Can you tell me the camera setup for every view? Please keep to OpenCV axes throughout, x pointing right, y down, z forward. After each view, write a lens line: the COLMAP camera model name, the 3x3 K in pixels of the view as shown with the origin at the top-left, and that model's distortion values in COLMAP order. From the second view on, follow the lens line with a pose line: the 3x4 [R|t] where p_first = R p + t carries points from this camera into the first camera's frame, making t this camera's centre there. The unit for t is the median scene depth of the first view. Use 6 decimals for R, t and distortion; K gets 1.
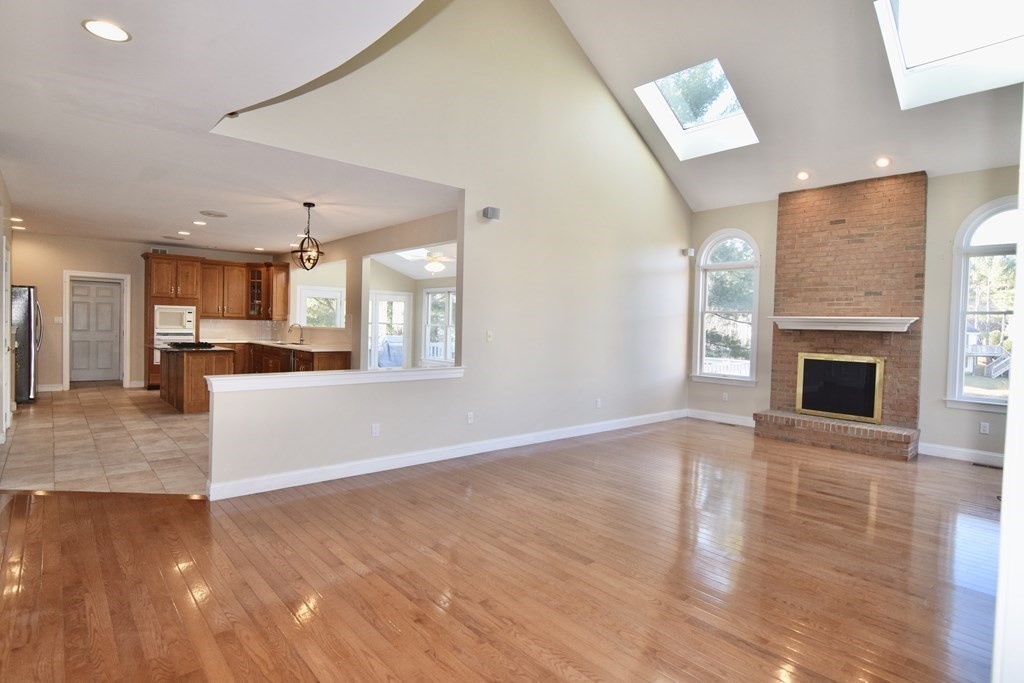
lens RADIAL K [[525.7, 0, 507.0], [0, 525.7, 339.7], [0, 0, 1]] dist [-0.020963, 0.001989]
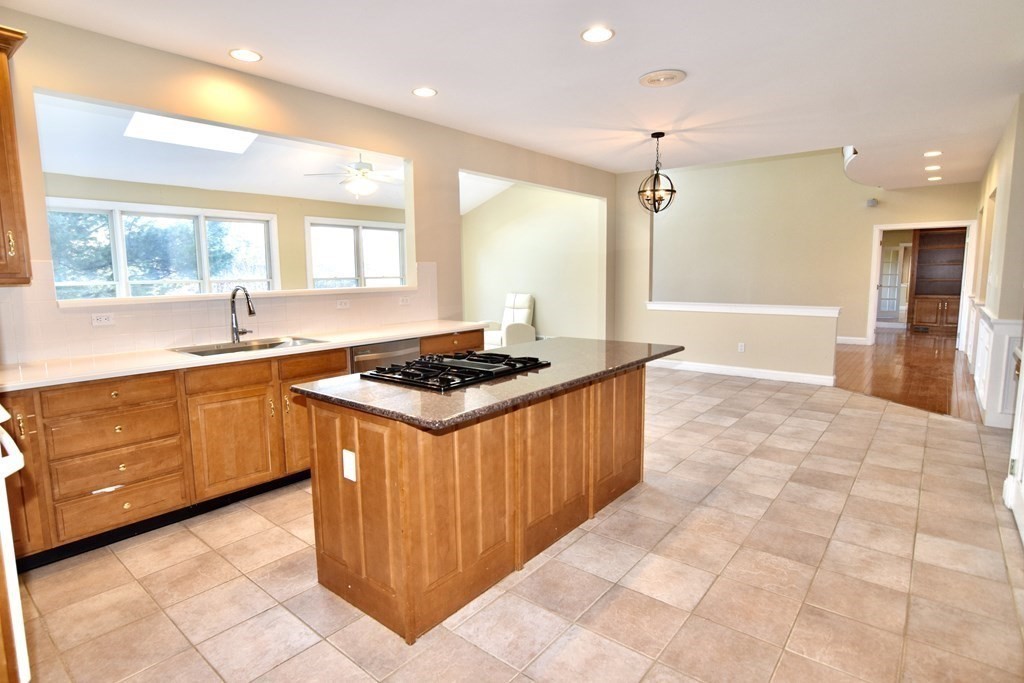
lens RADIAL K [[525.7, 0, 505.2], [0, 525.7, 341.3], [0, 0, 1]] dist [-0.020963, 0.001989]
pose [[-0.153046, -0.148257, 0.977035, -0.771203], [0.035945, 0.987193, 0.155429, -0.041153], [-0.987565, 0.058908, -0.145757, 0.876828]]
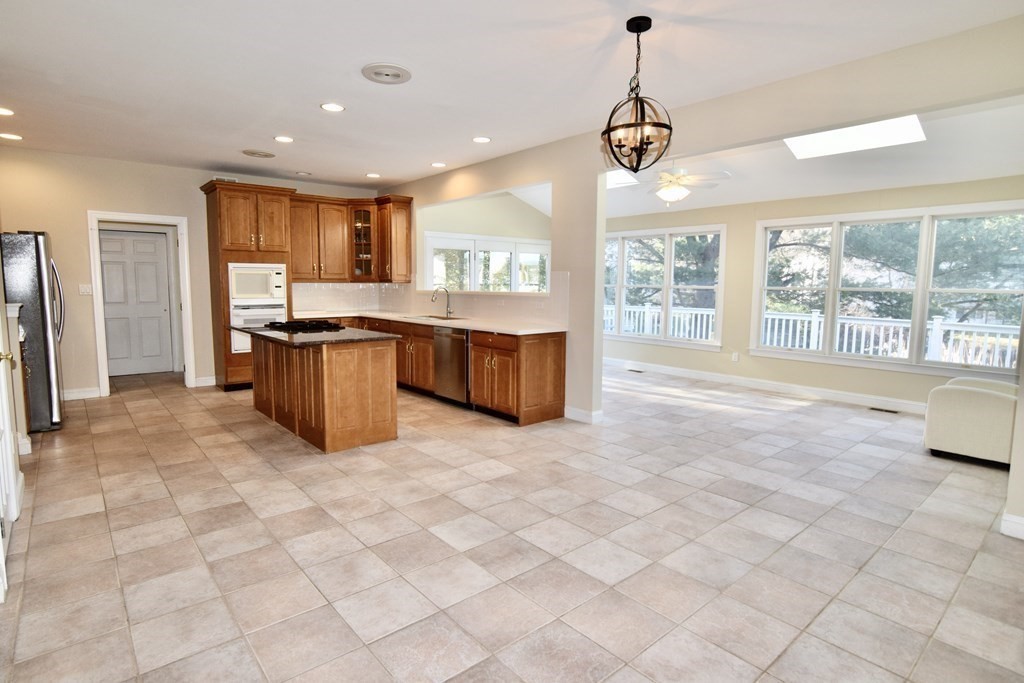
lens RADIAL K [[525.7, 0, 509.6], [0, 525.7, 337.3], [0, 0, 1]] dist [-0.020963, 0.001989]
pose [[0.999726, -0.018105, -0.014848, -0.308341], [0.019176, 0.996966, 0.075443, -0.015636], [0.013437, -0.075707, 0.997040, 0.335228]]
